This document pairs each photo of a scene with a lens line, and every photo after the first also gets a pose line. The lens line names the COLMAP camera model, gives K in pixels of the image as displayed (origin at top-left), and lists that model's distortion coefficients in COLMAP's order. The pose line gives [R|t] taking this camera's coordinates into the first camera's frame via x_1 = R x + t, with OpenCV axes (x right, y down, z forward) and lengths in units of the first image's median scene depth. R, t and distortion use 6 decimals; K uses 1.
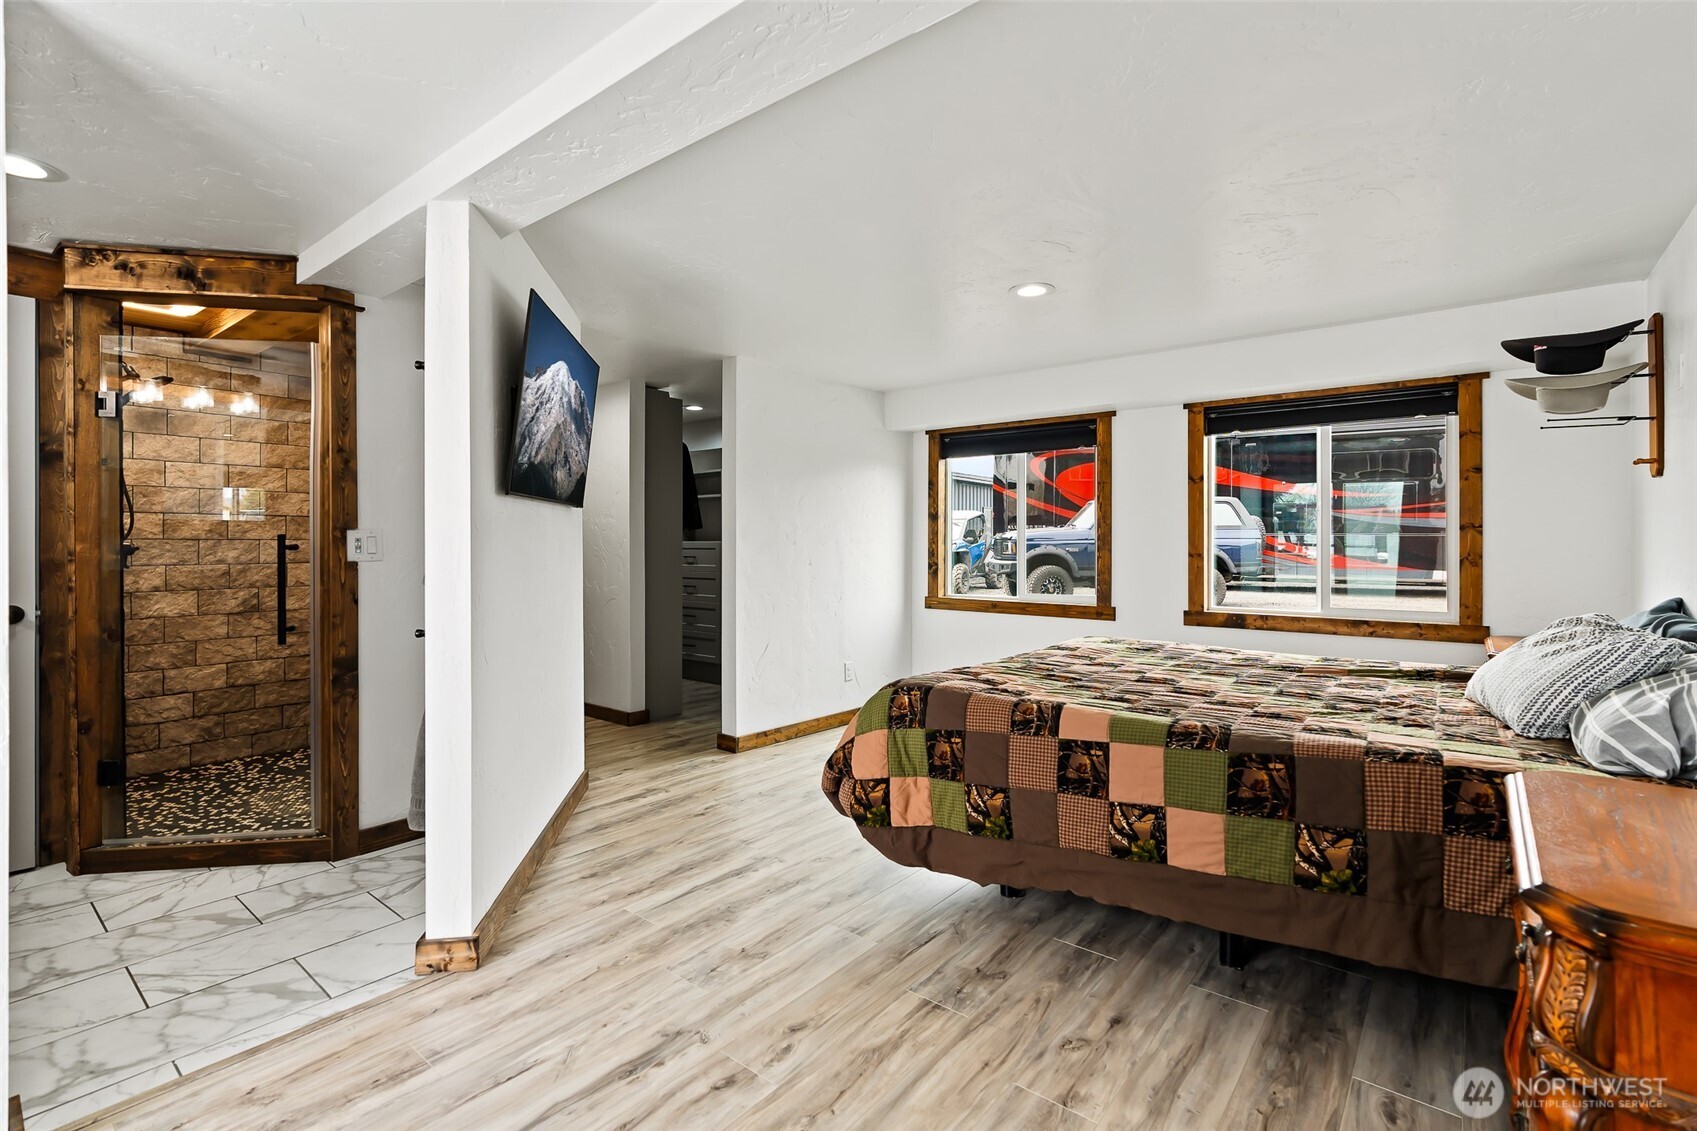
lens RADIAL K [[778.0, 0, 845.3], [0, 778.0, 556.1], [0, 0, 1]] dist [-0.008626, 0.003952]
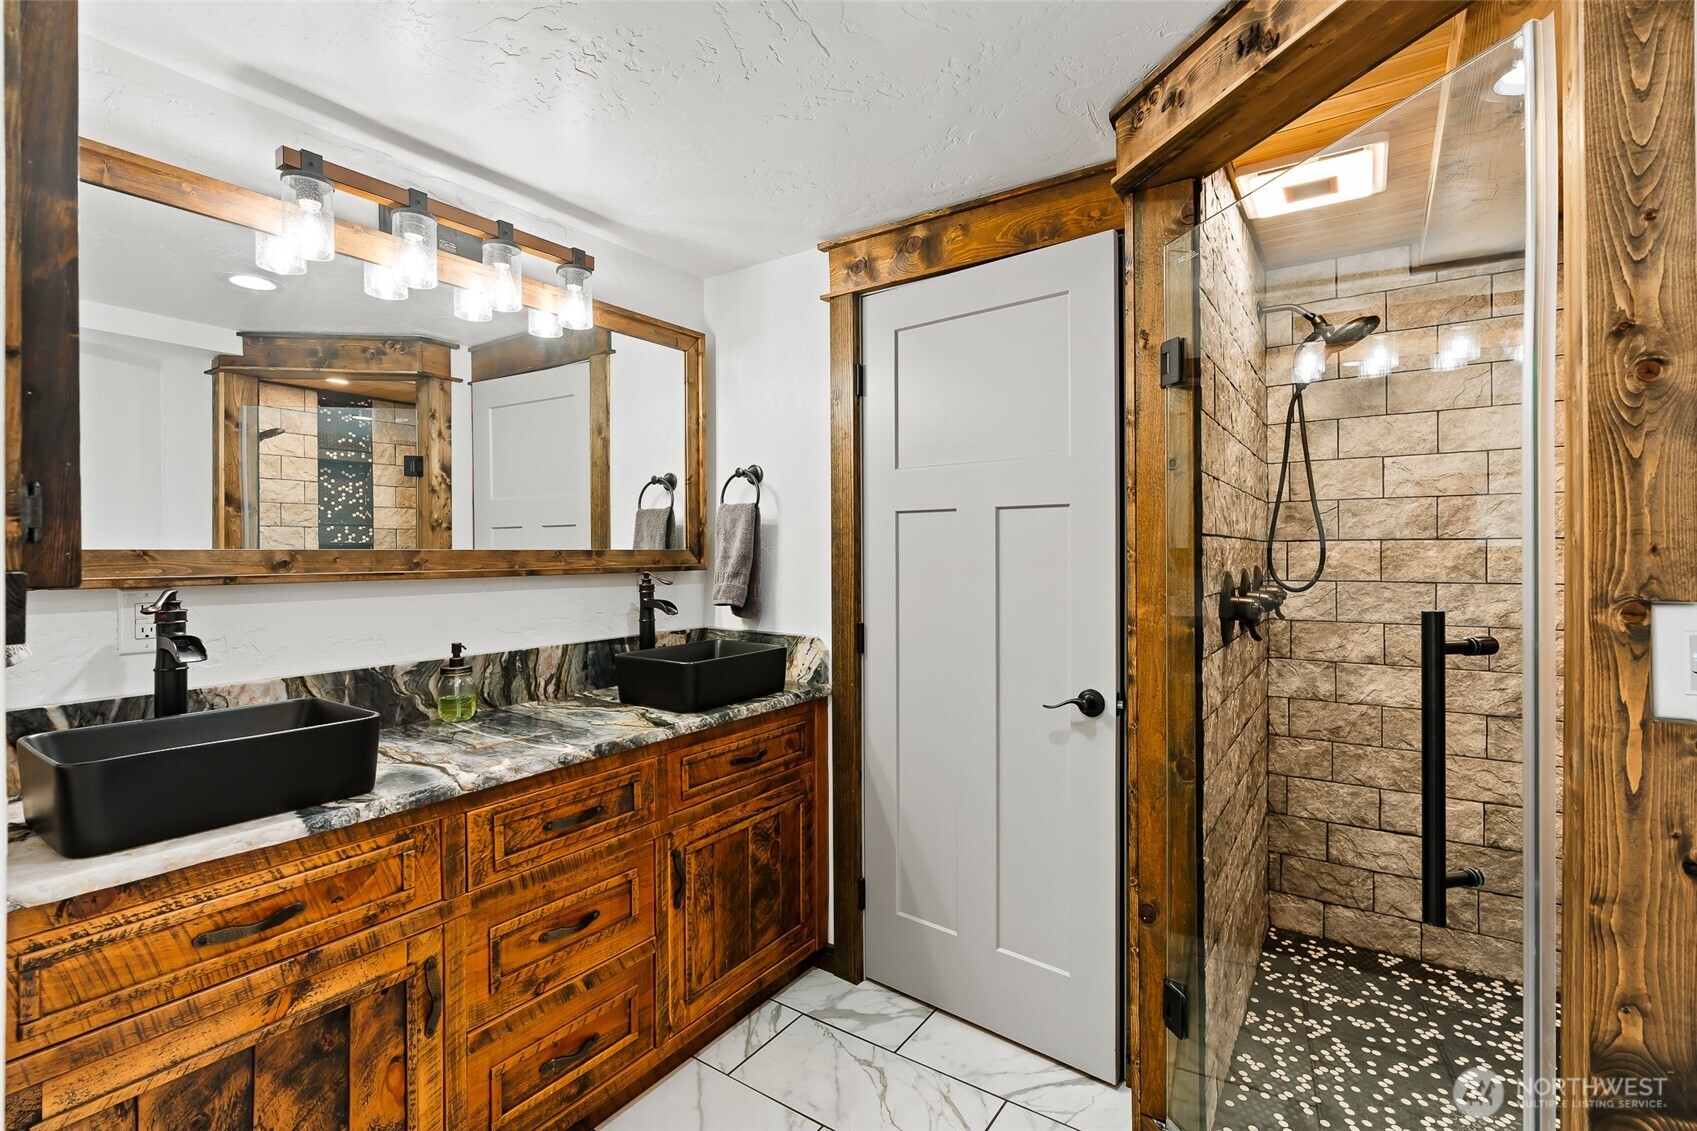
lens RADIAL K [[778.0, 0, 845.3], [0, 778.0, 556.1], [0, 0, 1]] dist [-0.008626, 0.003952]
pose [[0.084744, -0.001790, -0.996401, -0.291835], [-0.011706, 0.999928, -0.002792, -0.035859], [0.996334, 0.011900, 0.084717, 0.515274]]
